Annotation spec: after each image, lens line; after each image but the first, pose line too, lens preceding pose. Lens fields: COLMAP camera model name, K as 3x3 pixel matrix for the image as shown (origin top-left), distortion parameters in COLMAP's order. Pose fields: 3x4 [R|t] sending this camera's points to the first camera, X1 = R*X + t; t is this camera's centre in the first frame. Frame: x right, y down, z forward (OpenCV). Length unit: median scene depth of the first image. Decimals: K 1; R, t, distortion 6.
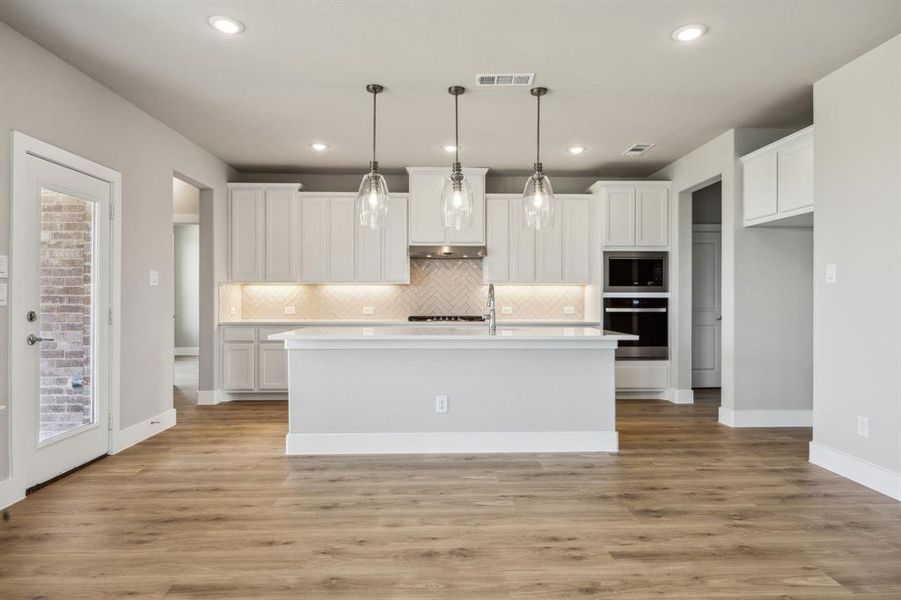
lens RADIAL K [[498.2, 0, 450.7], [0, 498.2, 293.8], [0, 0, 1]] dist [-0.000690, -0.000091]
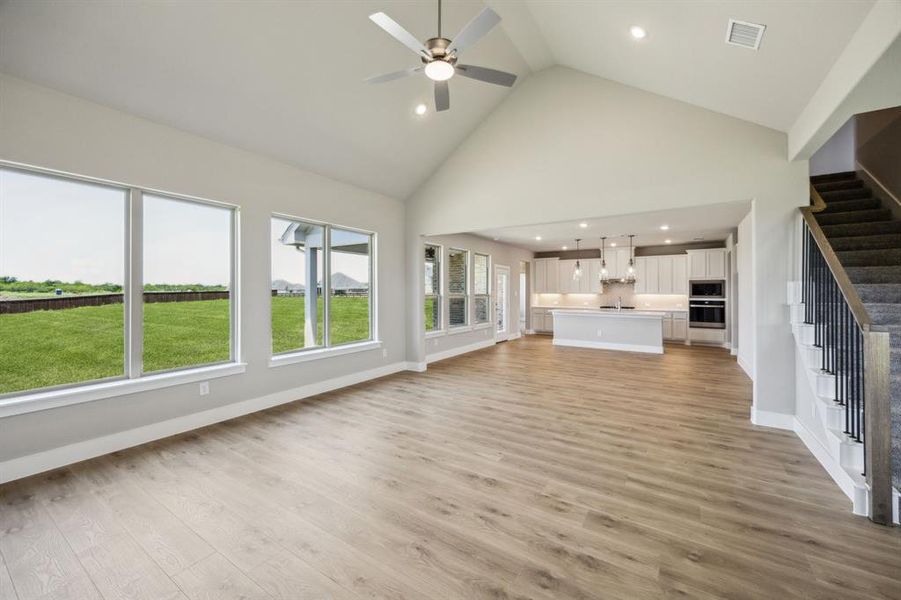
lens RADIAL K [[354.0, 0, 452.3], [0, 354.0, 296.6], [0, 0, 1]] dist [-0.000546, -0.000013]
pose [[0.816987, 0.007083, -0.576612, 0.354133], [0.003301, 0.999851, 0.016959, -0.041000], [0.576646, -0.015758, 0.816842, -0.968943]]
